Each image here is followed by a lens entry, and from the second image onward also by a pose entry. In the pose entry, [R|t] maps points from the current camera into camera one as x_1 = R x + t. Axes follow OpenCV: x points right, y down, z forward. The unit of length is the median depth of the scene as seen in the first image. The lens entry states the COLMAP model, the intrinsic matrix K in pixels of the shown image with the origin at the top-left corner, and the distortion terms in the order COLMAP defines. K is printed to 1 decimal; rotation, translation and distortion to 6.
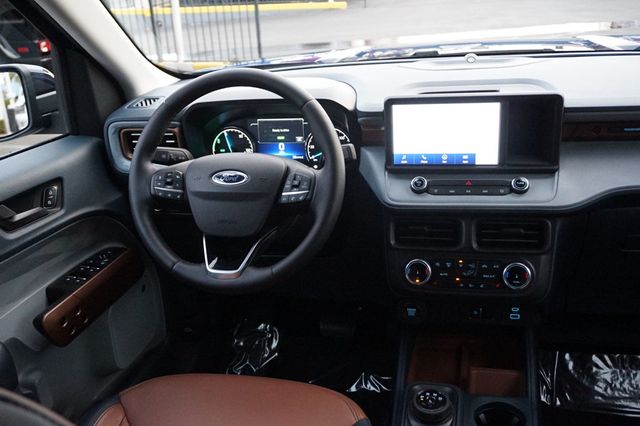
lens RADIAL K [[599.0, 0, 320.0], [0, 599.0, 213.0], [0, 0, 1]] dist [-0.017753, -0.001670]
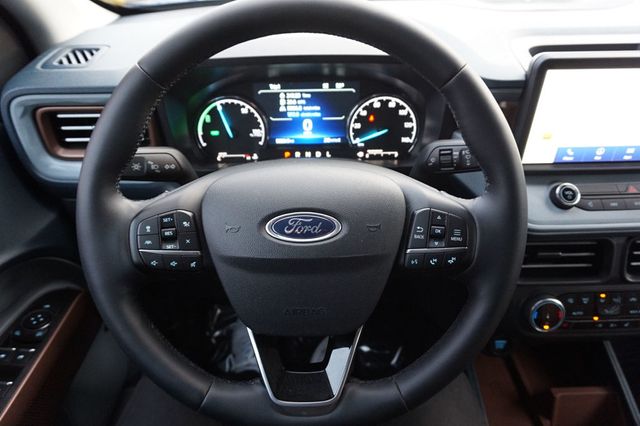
lens RADIAL K [[431.1, 0, 320.0], [0, 431.1, 213.0], [0, 0, 1]] dist [-0.036201, 0.029301]
pose [[0.966034, -0.087491, 0.243153, -0.198157], [0.037135, 0.978176, 0.204432, -0.126330], [-0.255733, -0.188459, 0.948200, 0.583431]]
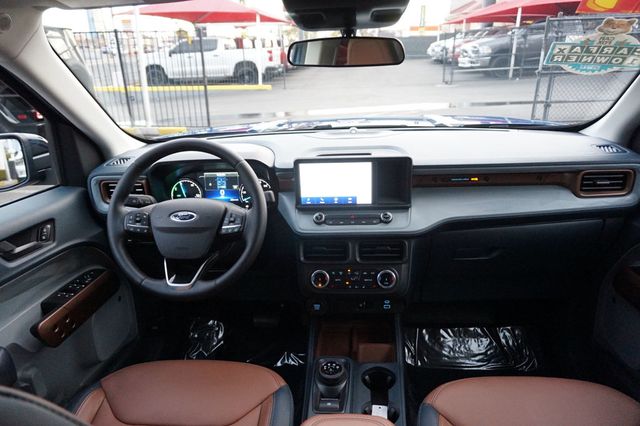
lens RADIAL K [[431.1, 0, 320.0], [0, 431.1, 213.0], [0, 0, 1]] dist [-0.036201, 0.029301]
pose [[0.988693, -0.020093, 0.148602, 0.012335], [0.027339, 0.998526, -0.046879, -0.010712], [-0.147441, 0.050411, 0.987785, -0.027234]]
